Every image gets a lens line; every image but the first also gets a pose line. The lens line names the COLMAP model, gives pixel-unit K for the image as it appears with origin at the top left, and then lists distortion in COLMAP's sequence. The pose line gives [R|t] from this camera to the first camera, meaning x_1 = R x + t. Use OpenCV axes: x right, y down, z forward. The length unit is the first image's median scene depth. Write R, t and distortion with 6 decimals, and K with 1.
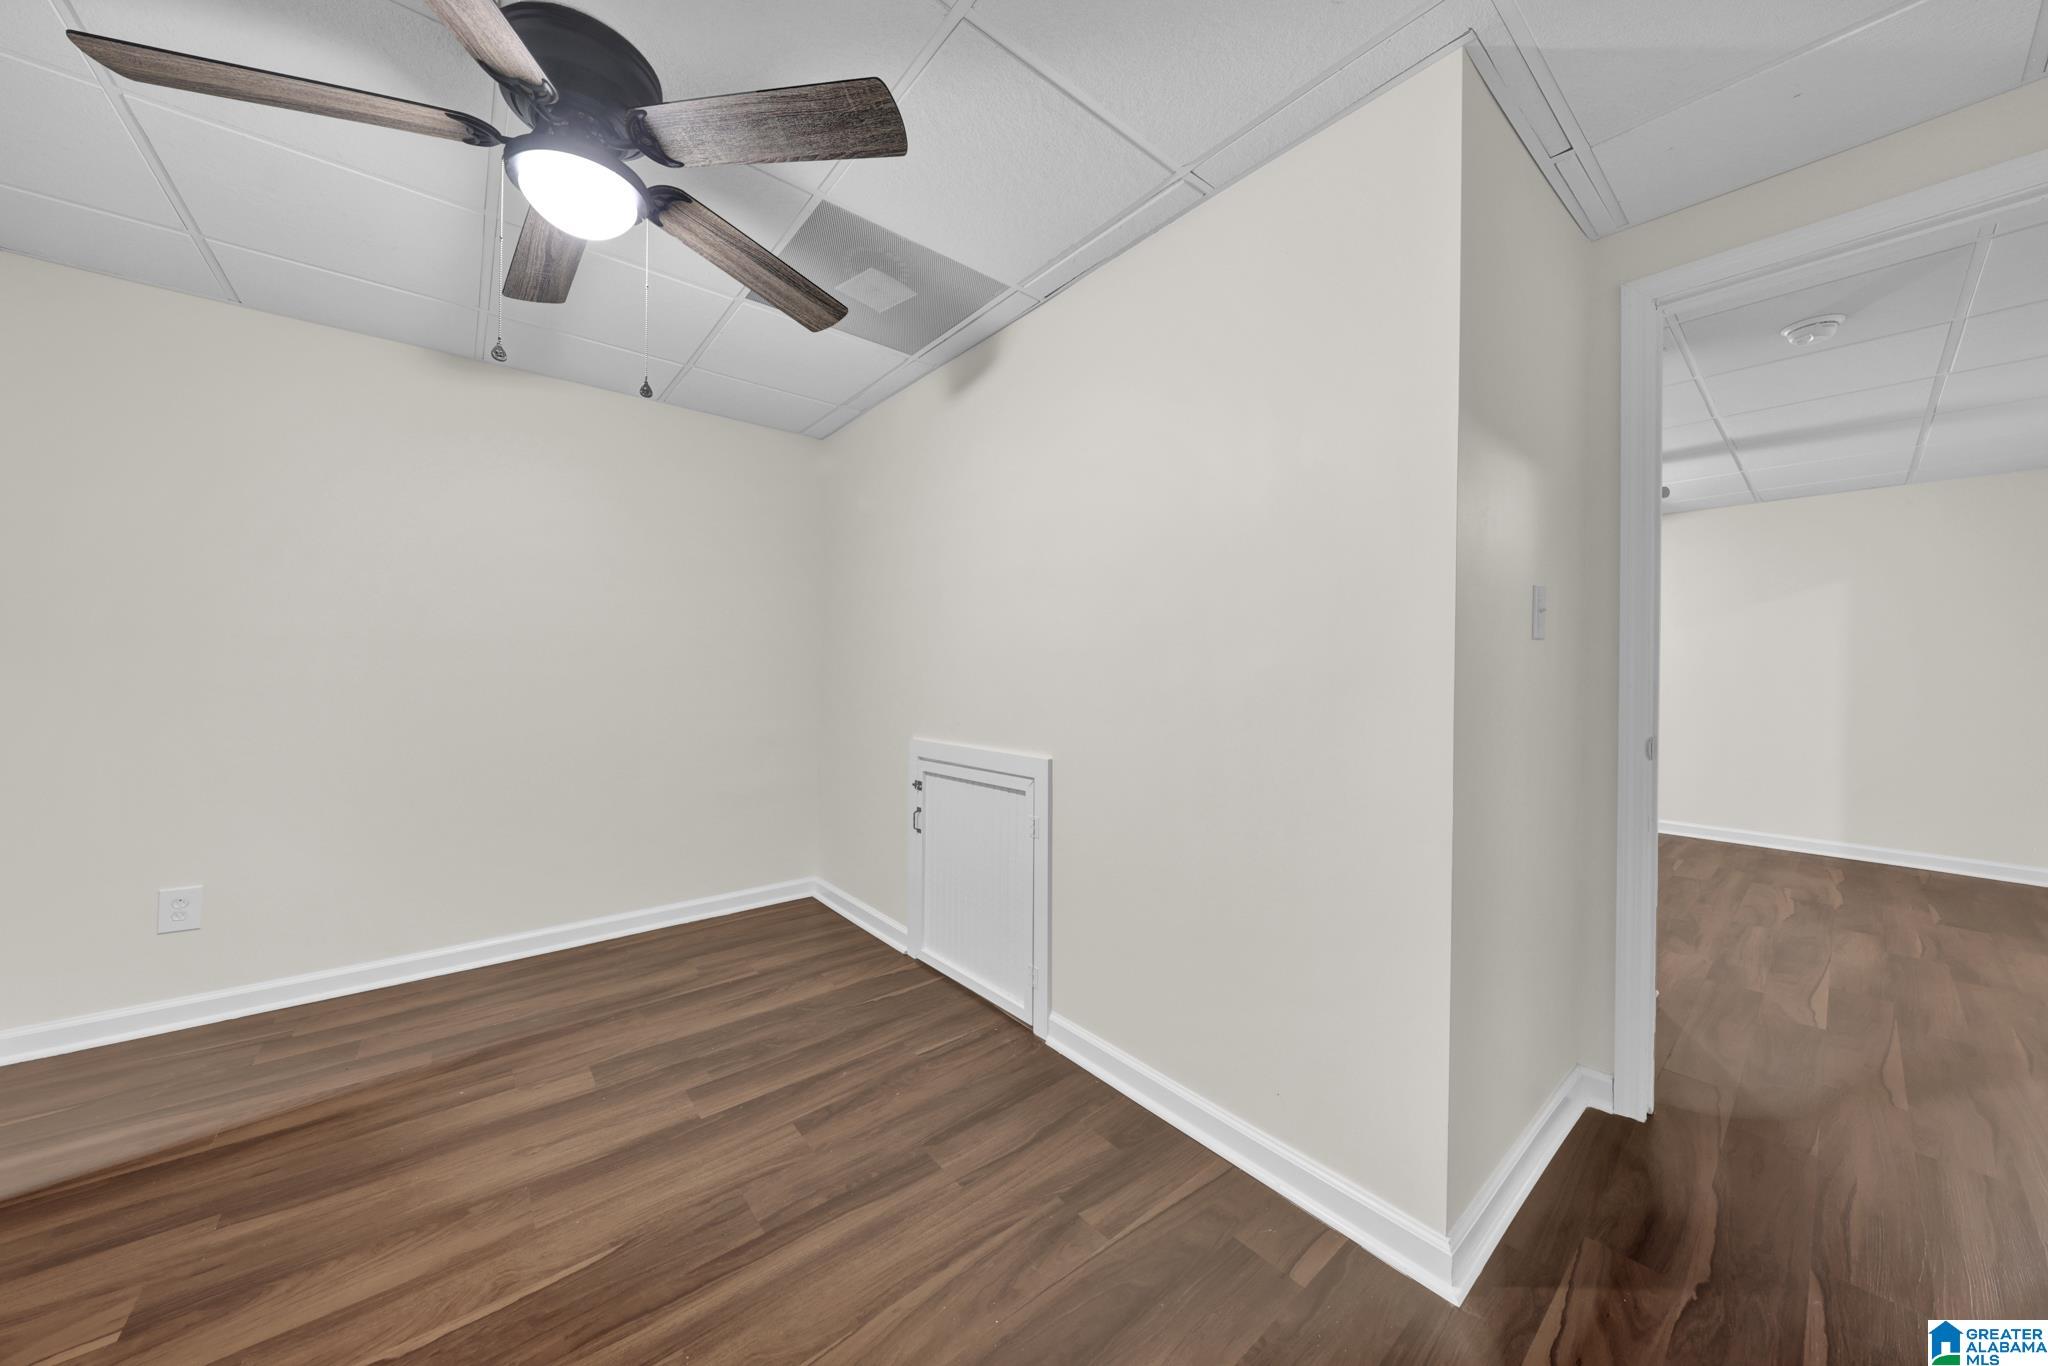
lens RADIAL K [[691.1, 0, 1025.2], [0, 691.1, 673.2], [0, 0, 1]] dist [-0.000179, -0.000046]
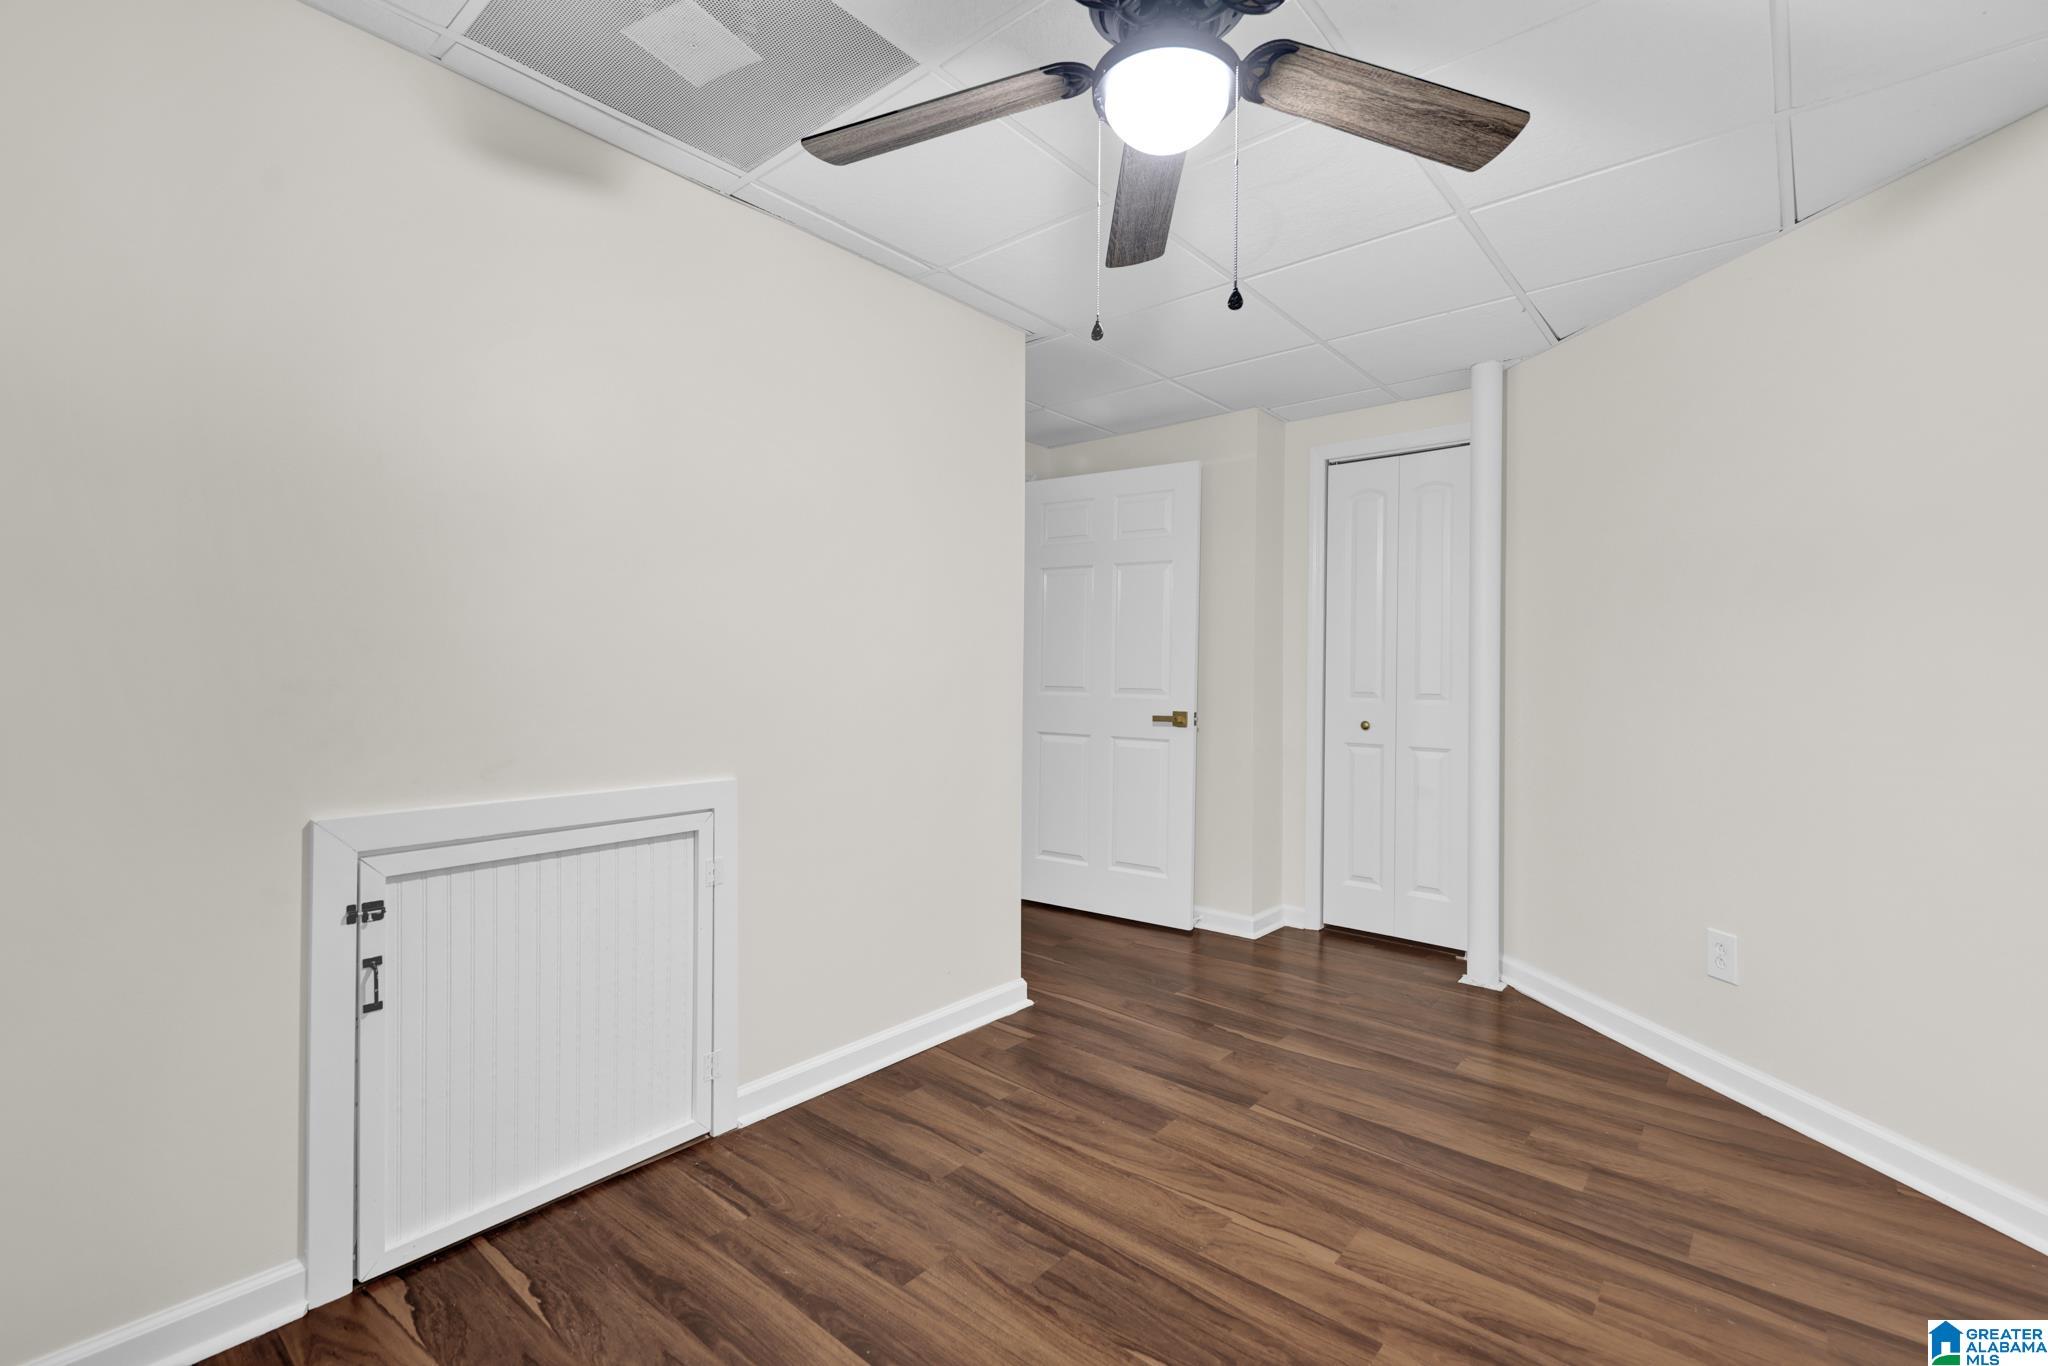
lens RADIAL K [[903.7, 0, 1024.0], [0, 903.7, 683.0], [0, 0, 1]] dist [0.001309, 0.000044]
pose [[-0.170947, -0.011399, 0.985214, -1.449290], [0.004586, 0.999913, 0.012365, 0.001261], [-0.985270, 0.006632, -0.170879, 1.155724]]
